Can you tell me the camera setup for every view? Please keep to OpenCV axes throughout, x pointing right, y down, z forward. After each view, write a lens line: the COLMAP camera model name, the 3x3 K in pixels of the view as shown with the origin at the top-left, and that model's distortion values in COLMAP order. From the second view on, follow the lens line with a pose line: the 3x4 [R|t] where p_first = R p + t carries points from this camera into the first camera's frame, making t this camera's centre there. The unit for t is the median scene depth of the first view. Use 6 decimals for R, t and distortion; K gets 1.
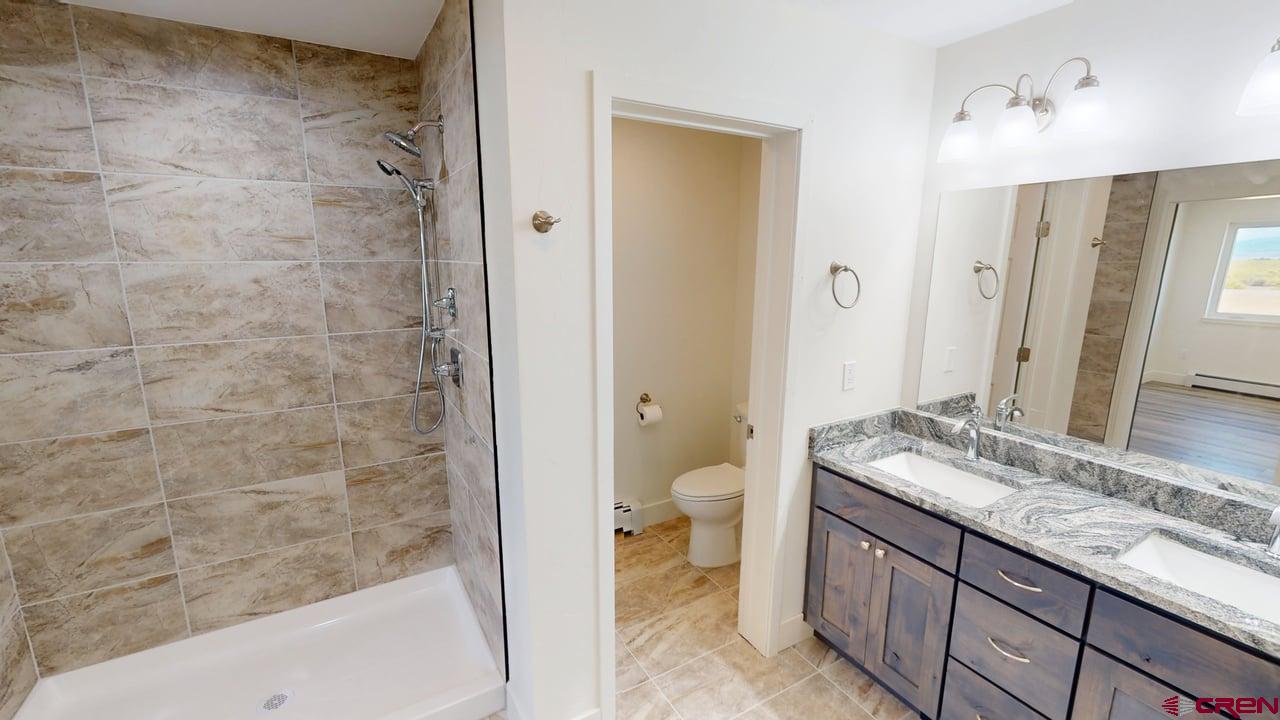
lens RADIAL K [[532.2, 0, 640.0], [0, 532.2, 360.0], [0, 0, 1]] dist [0.000850, 0.000153]
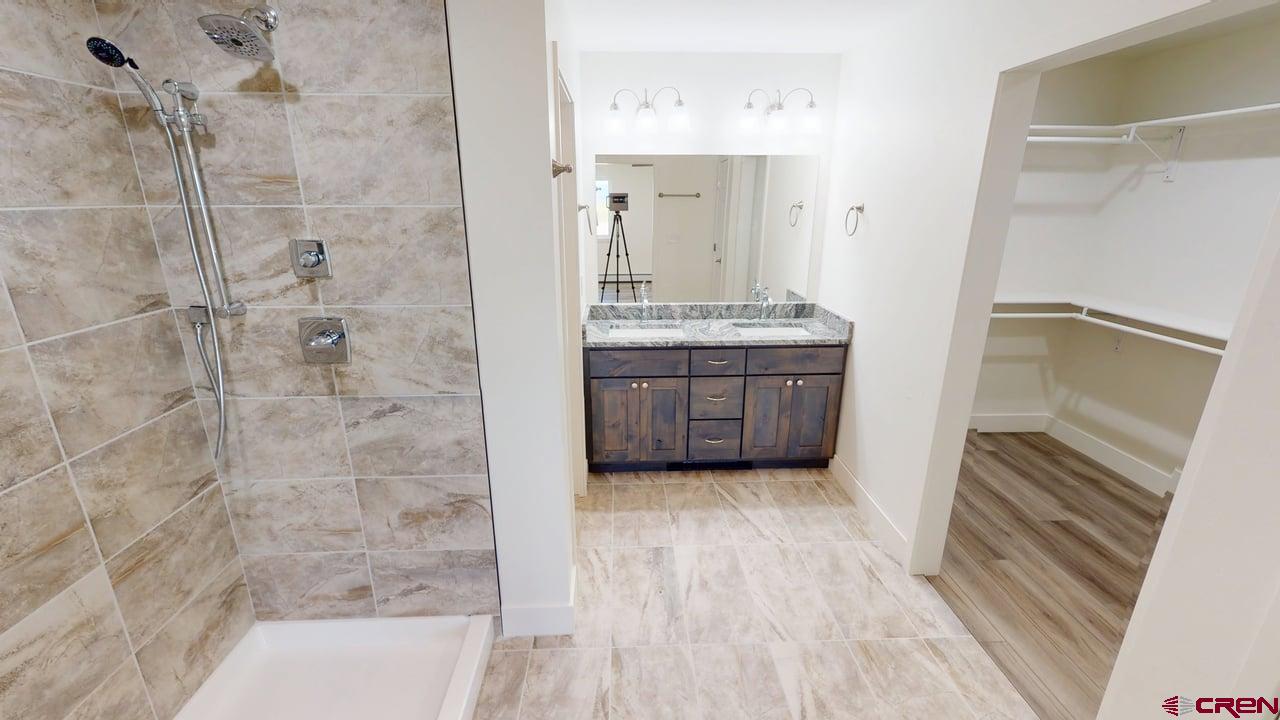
lens RADIAL K [[531.1, 0, 640.0], [0, 531.1, 360.0], [0, 0, 1]] dist [0.000336, 0.000278]
pose [[0.470269, -0.260668, 0.843148, -0.749830], [0.174547, 0.963983, 0.200672, -0.031807], [-0.865090, 0.052799, 0.498830, 0.169874]]
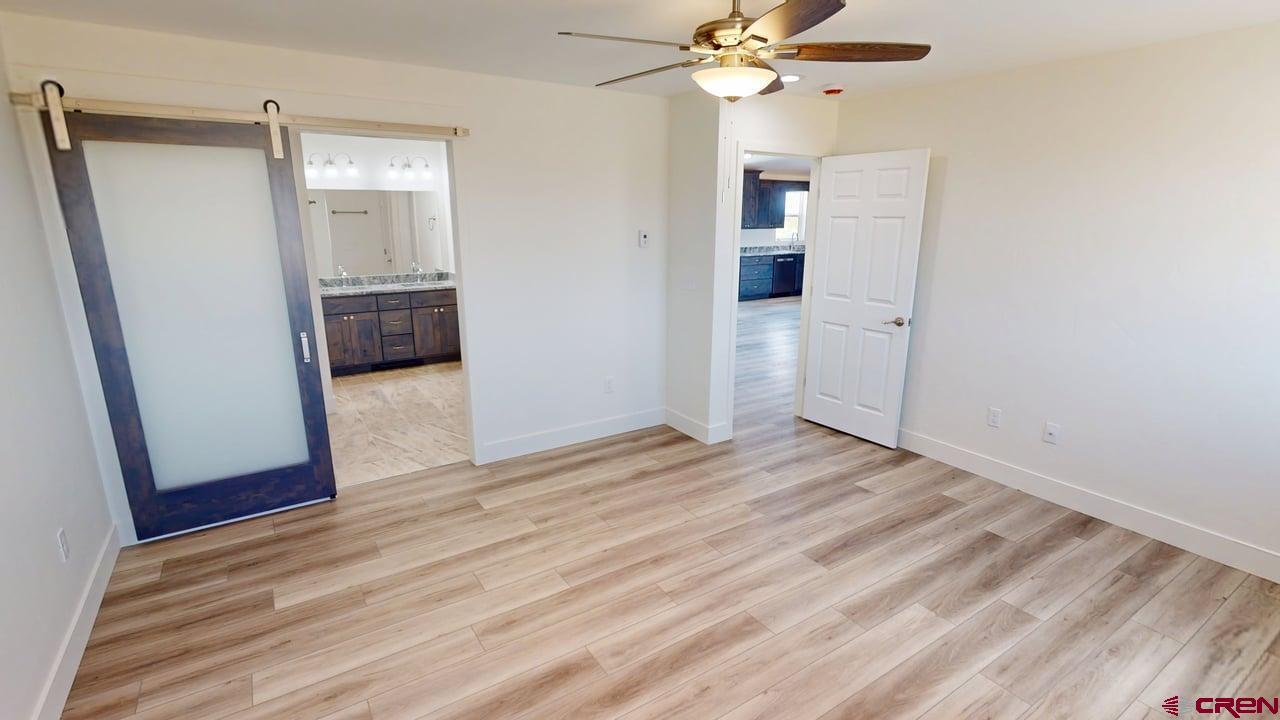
lens RADIAL K [[596.1, 0, 640.0], [0, 596.1, 360.0], [0, 0, 1]] dist [-0.001655, -0.000083]
pose [[-0.043757, -0.239649, 0.969873, -2.327746], [0.198407, 0.949381, 0.243537, 0.088117], [-0.979142, 0.203086, 0.006006, -0.412600]]
